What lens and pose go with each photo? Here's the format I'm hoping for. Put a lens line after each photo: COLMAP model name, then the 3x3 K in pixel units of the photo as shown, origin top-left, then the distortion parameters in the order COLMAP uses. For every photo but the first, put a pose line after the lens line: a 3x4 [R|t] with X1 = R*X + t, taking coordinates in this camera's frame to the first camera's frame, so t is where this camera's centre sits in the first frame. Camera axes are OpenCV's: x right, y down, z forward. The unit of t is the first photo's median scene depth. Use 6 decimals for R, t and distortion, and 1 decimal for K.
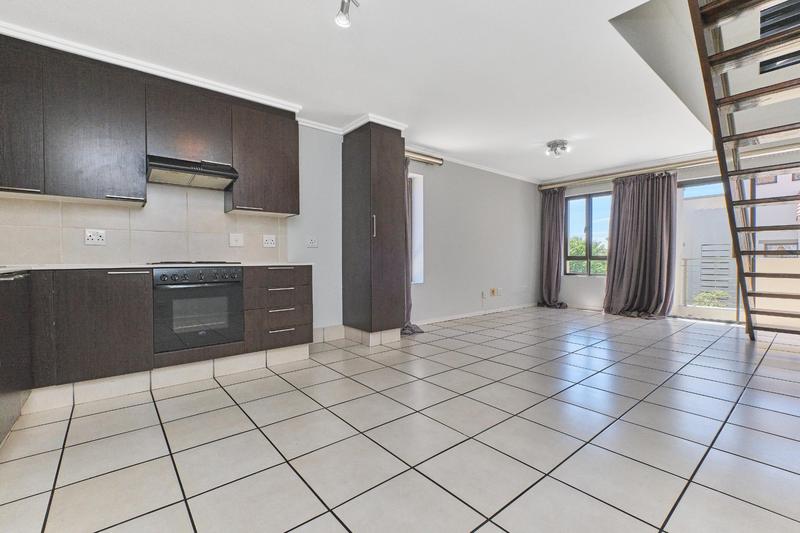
lens RADIAL K [[347.2, 0, 392.2], [0, 347.2, 267.4], [0, 0, 1]] dist [-0.008932, 0.001525]
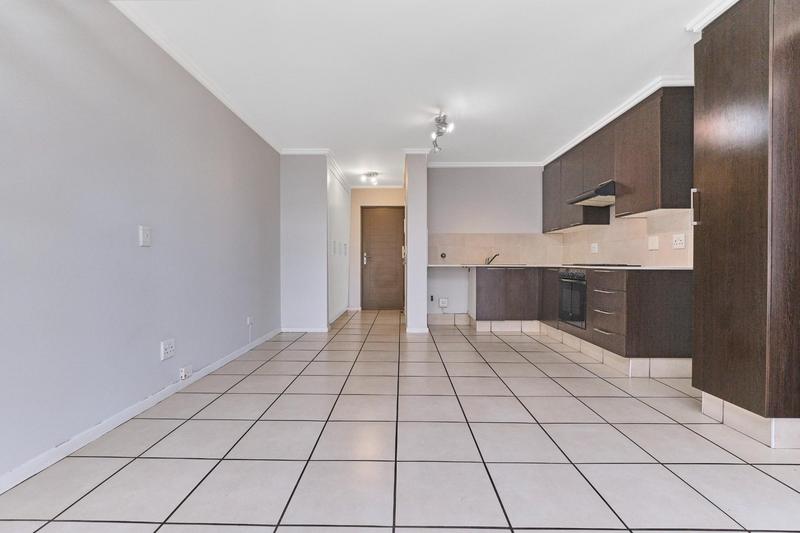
lens RADIAL K [[347.2, 0, 394.6], [0, 347.2, 262.8], [0, 0, 1]] dist [-0.008932, 0.001525]
pose [[-0.636991, 0.003382, -0.770864, 0.687491], [-0.019615, 0.999596, 0.020593, -0.025257], [0.770622, 0.028238, -0.636667, 0.934827]]
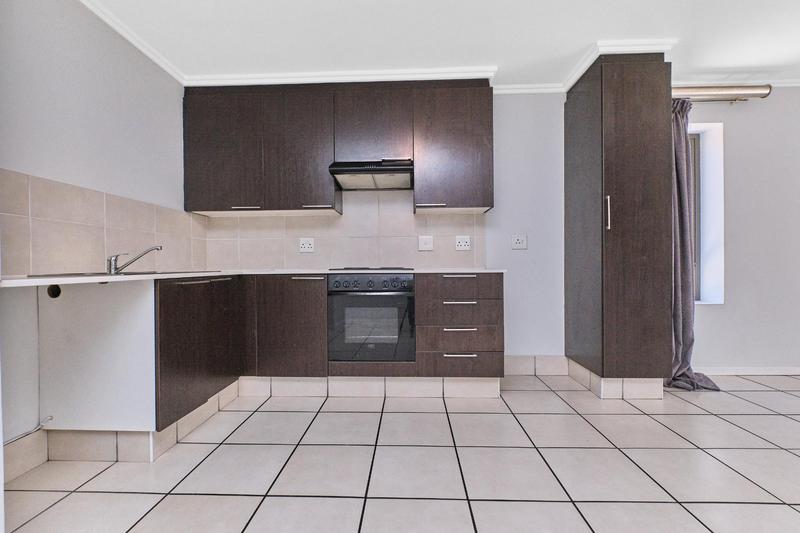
lens RADIAL K [[347.2, 0, 396.5], [0, 347.2, 266.4], [0, 0, 1]] dist [-0.008932, 0.001525]
pose [[0.757919, 0.004220, -0.652335, 0.065747], [-0.013476, 0.999867, -0.009189, -0.008754], [0.652210, 0.015756, 0.757875, 0.245135]]
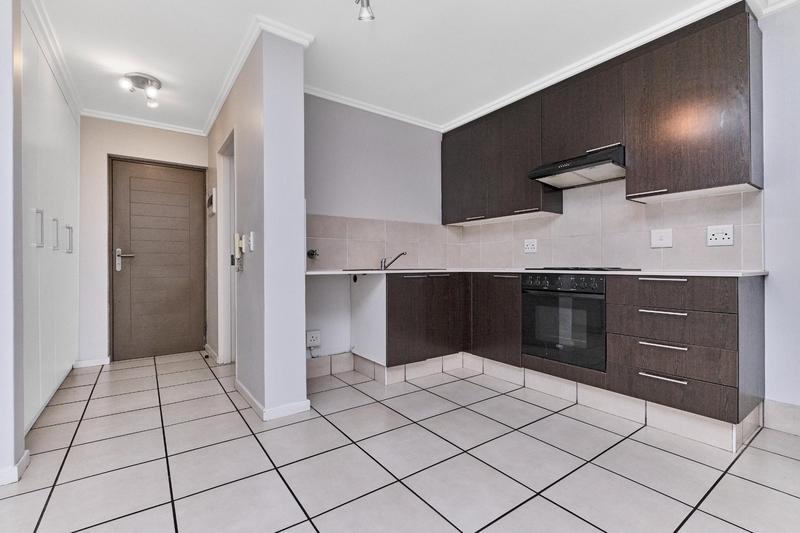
lens RADIAL K [[347.2, 0, 391.9], [0, 347.2, 263.8], [0, 0, 1]] dist [-0.008932, 0.001525]
pose [[-0.049737, 0.004332, -0.998753, 0.262846], [-0.020303, 0.999780, 0.005348, -0.015936], [0.998556, 0.020544, -0.049638, 0.422744]]
